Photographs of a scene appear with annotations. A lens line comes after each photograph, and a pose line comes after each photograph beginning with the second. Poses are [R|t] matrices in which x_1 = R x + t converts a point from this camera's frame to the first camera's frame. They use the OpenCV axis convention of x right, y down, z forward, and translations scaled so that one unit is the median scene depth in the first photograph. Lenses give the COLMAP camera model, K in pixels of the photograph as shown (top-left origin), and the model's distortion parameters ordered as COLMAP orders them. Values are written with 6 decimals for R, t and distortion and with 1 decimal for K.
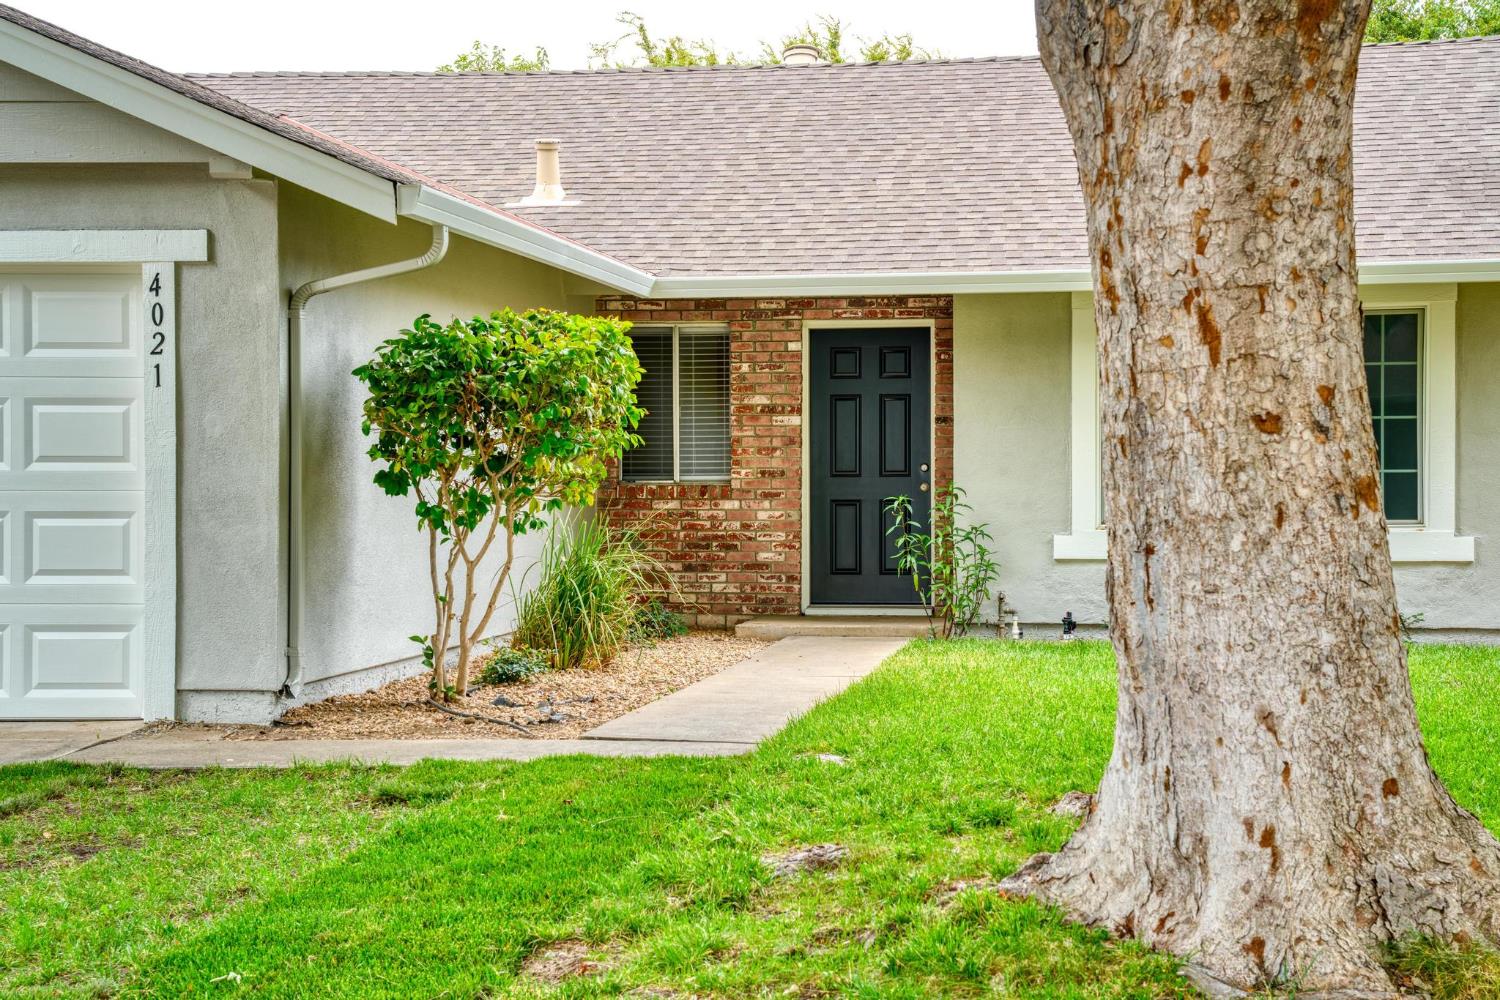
lens RADIAL K [[2711.2, 0, 756.3], [0, 2711.2, 494.3], [0, 0, 1]] dist [0.416160, 0.000000]
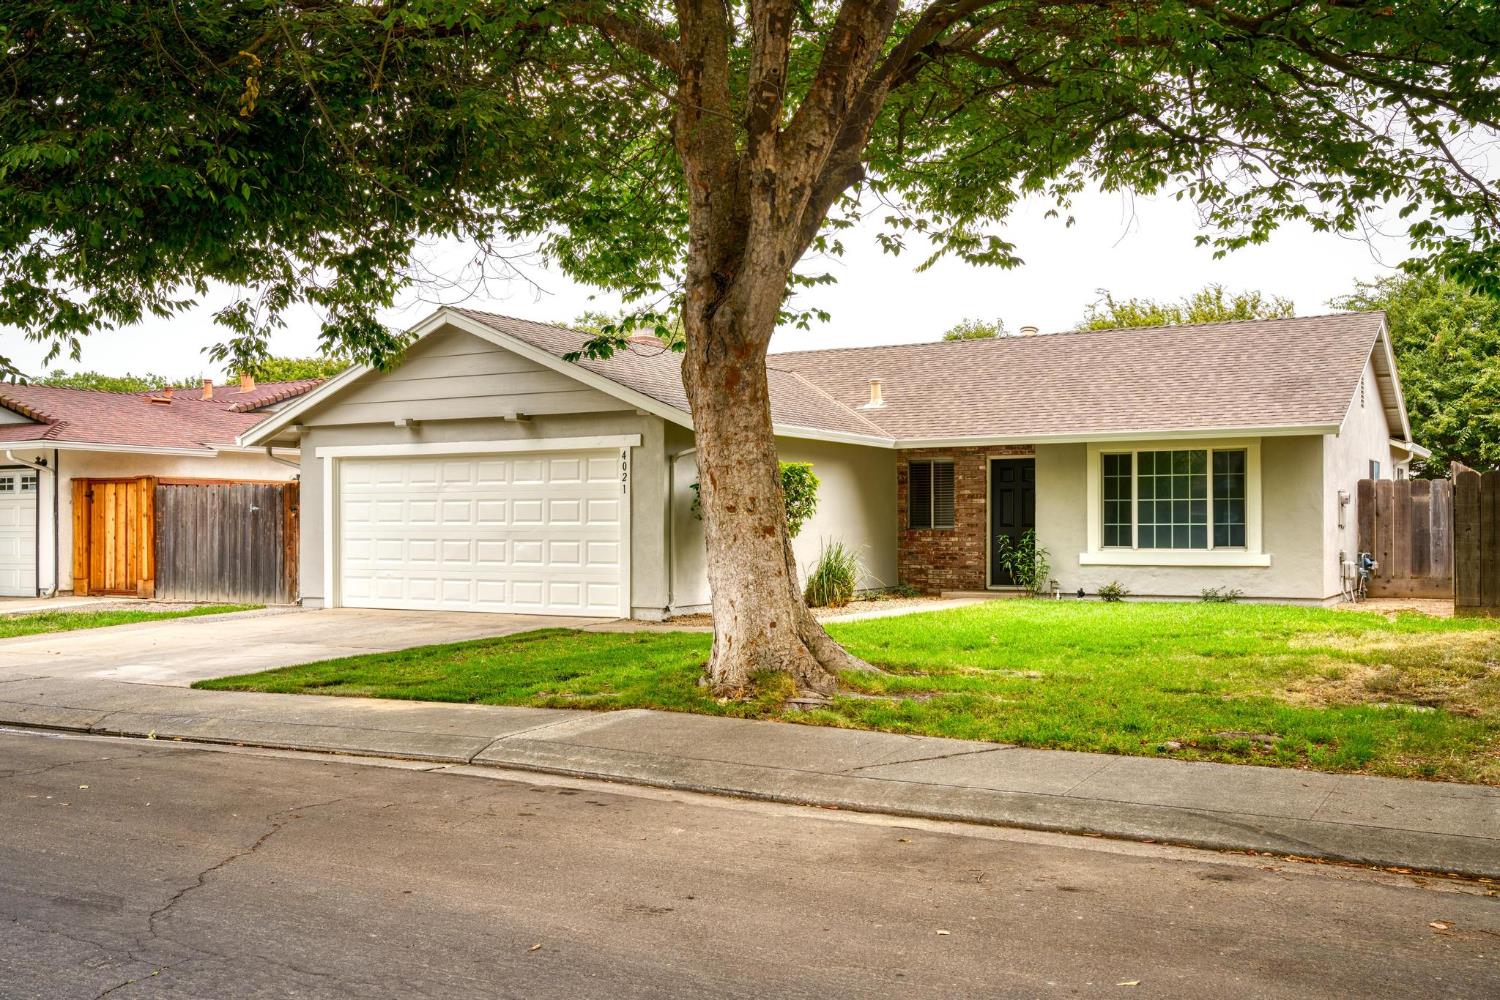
lens RADIAL K [[1462.6, 0, 737.9], [0, 1462.6, 509.3], [0, 0, 1]] dist [0.005805, 0.000000]
pose [[0.934493, -0.005748, -0.355935, 0.251711], [-0.000917, 0.999827, -0.018553, 0.001797], [0.355980, 0.017664, 0.934327, -0.181370]]
